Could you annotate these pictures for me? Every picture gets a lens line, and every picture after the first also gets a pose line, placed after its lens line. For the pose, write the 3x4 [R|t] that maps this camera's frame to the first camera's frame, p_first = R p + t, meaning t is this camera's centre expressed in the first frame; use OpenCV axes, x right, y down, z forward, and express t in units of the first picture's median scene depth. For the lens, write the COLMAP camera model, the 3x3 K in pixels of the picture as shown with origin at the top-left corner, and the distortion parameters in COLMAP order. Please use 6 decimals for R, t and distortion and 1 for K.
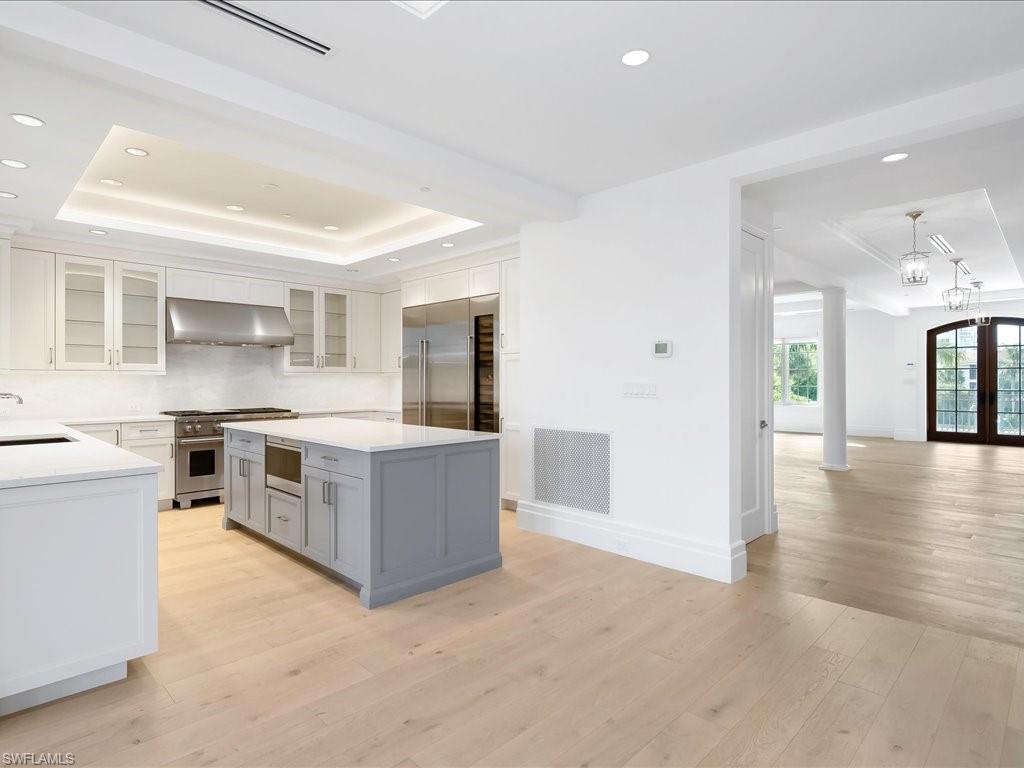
lens RADIAL K [[555.8, 0, 510.1], [0, 555.8, 382.7], [0, 0, 1]] dist [0.004273, -0.001048]
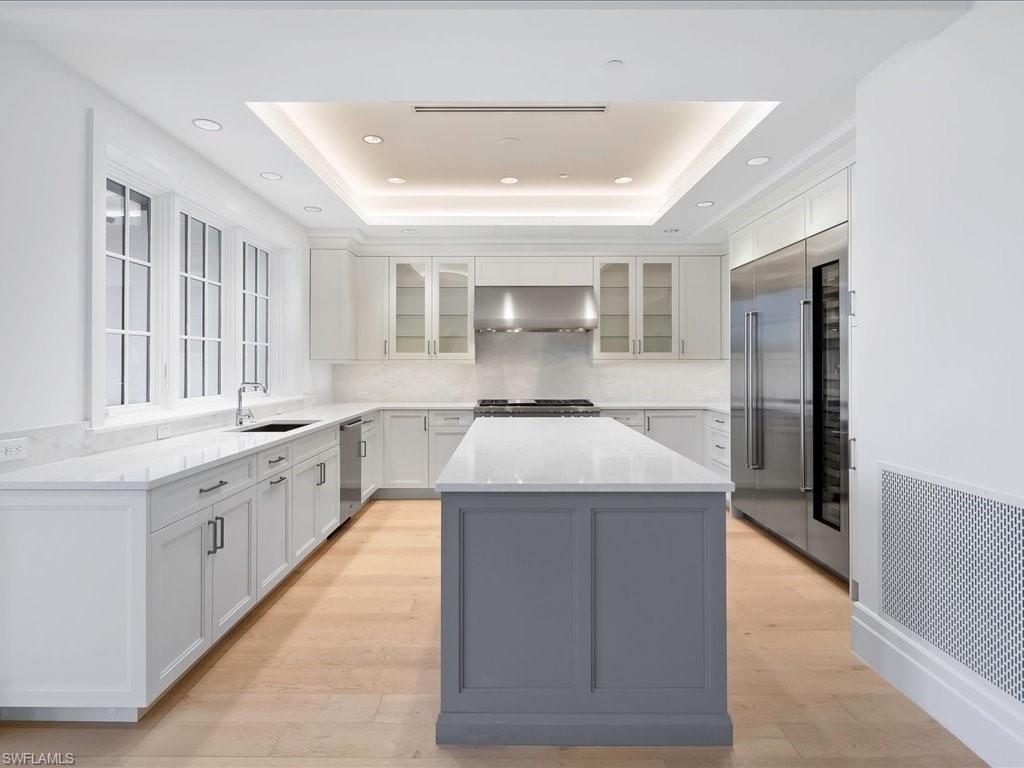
lens RADIAL K [[555.8, 0, 509.0], [0, 555.8, 364.1], [0, 0, 1]] dist [0.004273, -0.001048]
pose [[0.708047, -0.000506, -0.706165, 0.126781], [-0.002963, 0.999989, -0.003688, -0.009241], [0.706159, 0.004704, 0.708037, 0.312148]]
